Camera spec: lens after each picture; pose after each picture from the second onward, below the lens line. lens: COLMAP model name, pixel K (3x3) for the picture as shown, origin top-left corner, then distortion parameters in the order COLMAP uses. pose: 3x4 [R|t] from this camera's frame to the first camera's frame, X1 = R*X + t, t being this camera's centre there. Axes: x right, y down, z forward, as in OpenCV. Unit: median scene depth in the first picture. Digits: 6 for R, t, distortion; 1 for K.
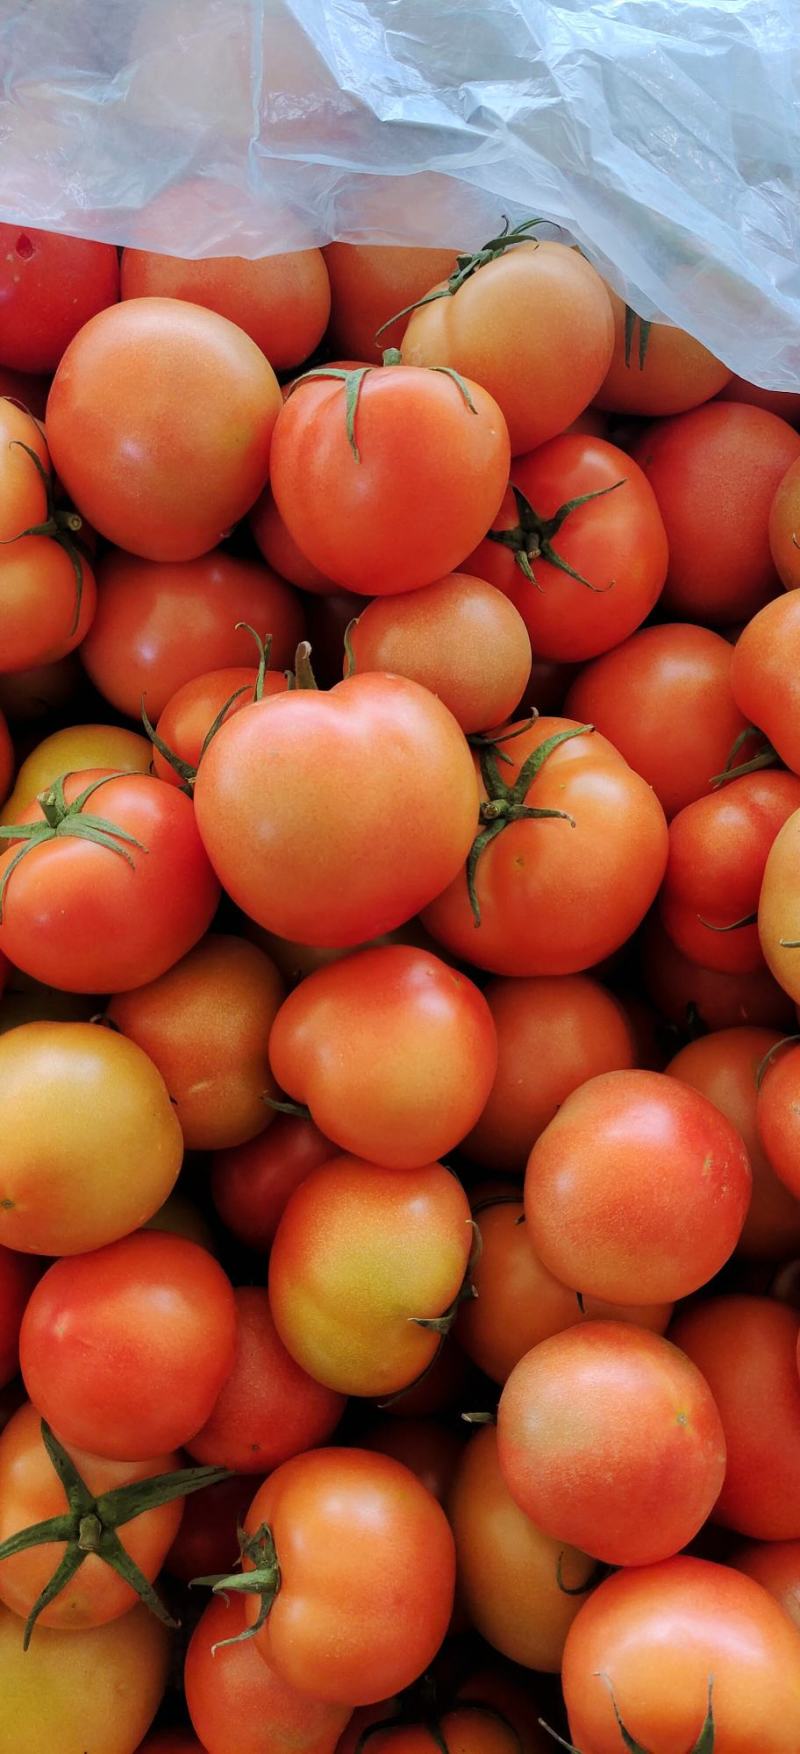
lens RADIAL K [[1351.9, 0, 378.8], [0, 1351.9, 909.3], [0, 0, 1]] dist [0.022003, -0.026827]
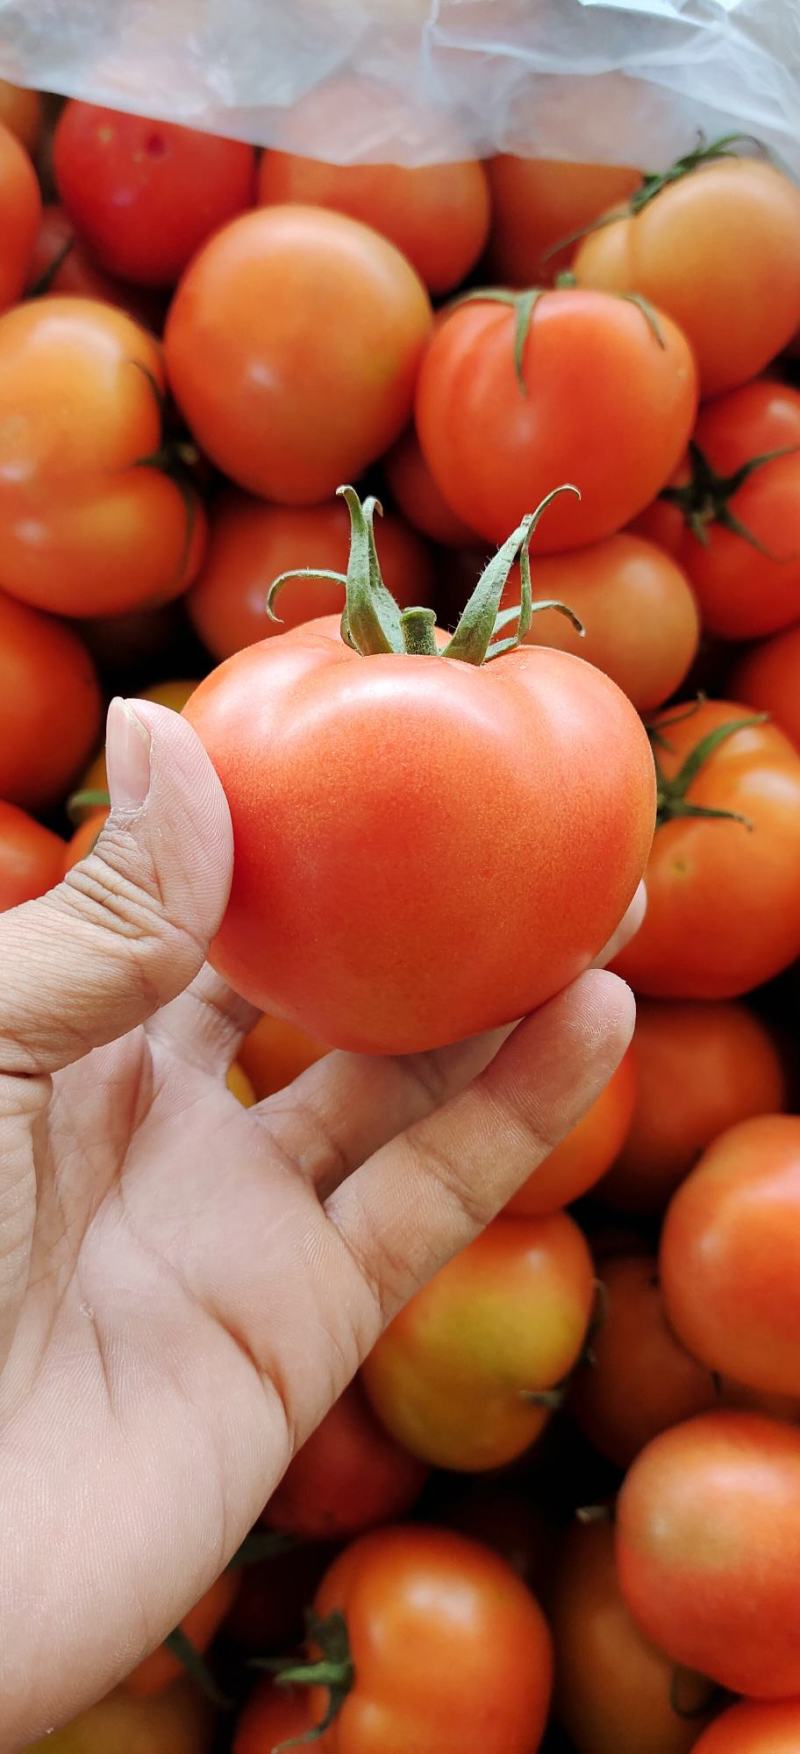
lens RADIAL K [[1410.7, 0, 386.9], [0, 1410.7, 876.3], [0, 0, 1]] dist [0.000468, -0.030493]
pose [[0.996951, 0.061641, -0.047835, -0.037041], [-0.061833, 0.998083, -0.002546, -0.016444], [0.047587, 0.005496, 0.998852, 0.091509]]
